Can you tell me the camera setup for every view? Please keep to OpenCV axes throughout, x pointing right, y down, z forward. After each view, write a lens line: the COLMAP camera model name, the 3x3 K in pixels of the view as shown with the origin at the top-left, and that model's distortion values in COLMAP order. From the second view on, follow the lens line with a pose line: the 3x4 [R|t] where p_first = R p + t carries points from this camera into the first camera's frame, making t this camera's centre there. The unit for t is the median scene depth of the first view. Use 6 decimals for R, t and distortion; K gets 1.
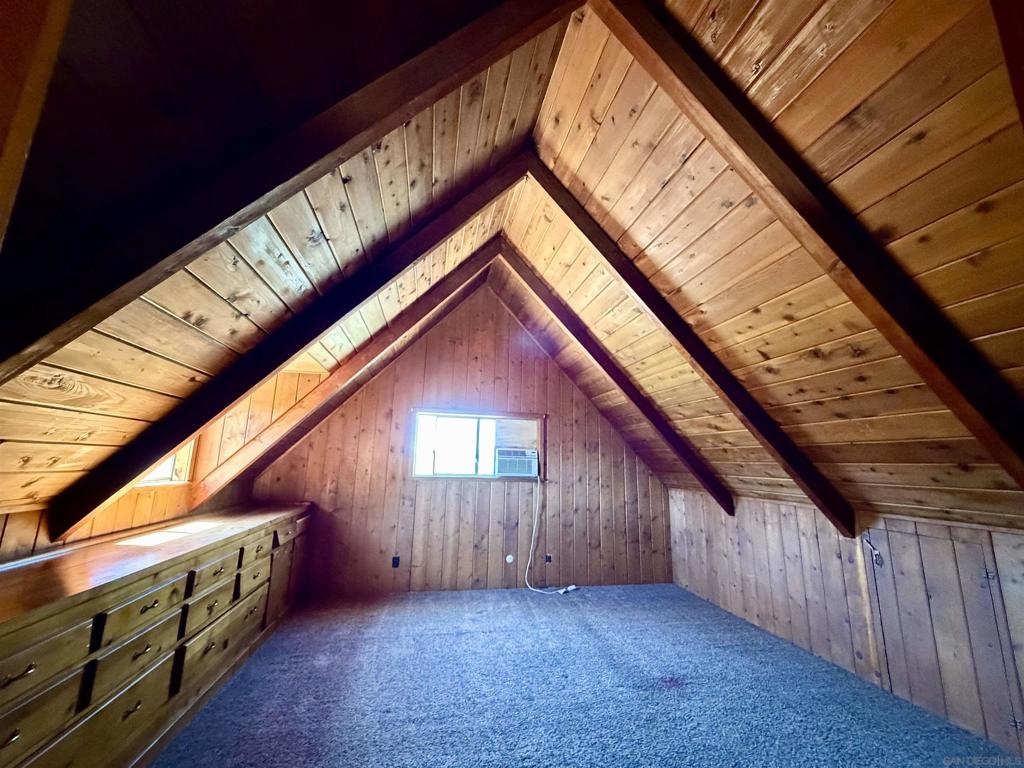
lens RADIAL K [[411.2, 0, 512.0], [0, 411.2, 384.0], [0, 0, 1]] dist [0.002165, 0.000560]
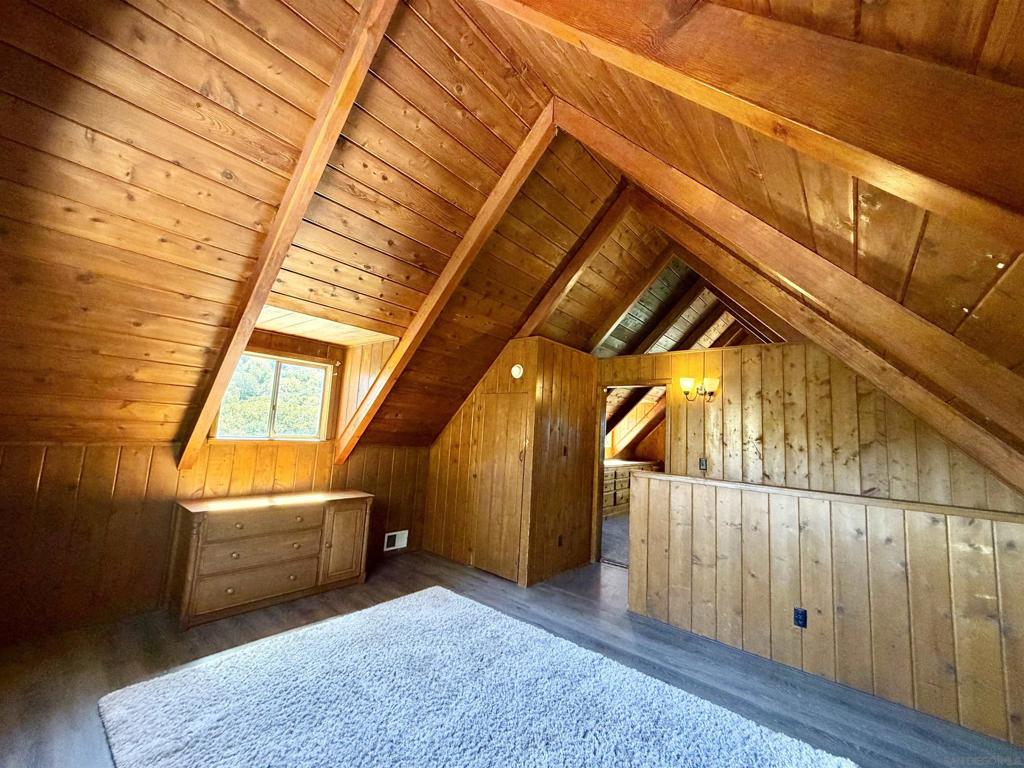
lens RADIAL K [[411.2, 0, 512.0], [0, 411.2, 384.0], [0, 0, 1]] dist [0.002165, 0.000560]
pose [[0.634303, -0.071260, -0.769793, 0.839915], [0.106013, 0.994354, -0.004693, -0.210428], [0.765781, -0.078632, 0.638276, -1.101198]]
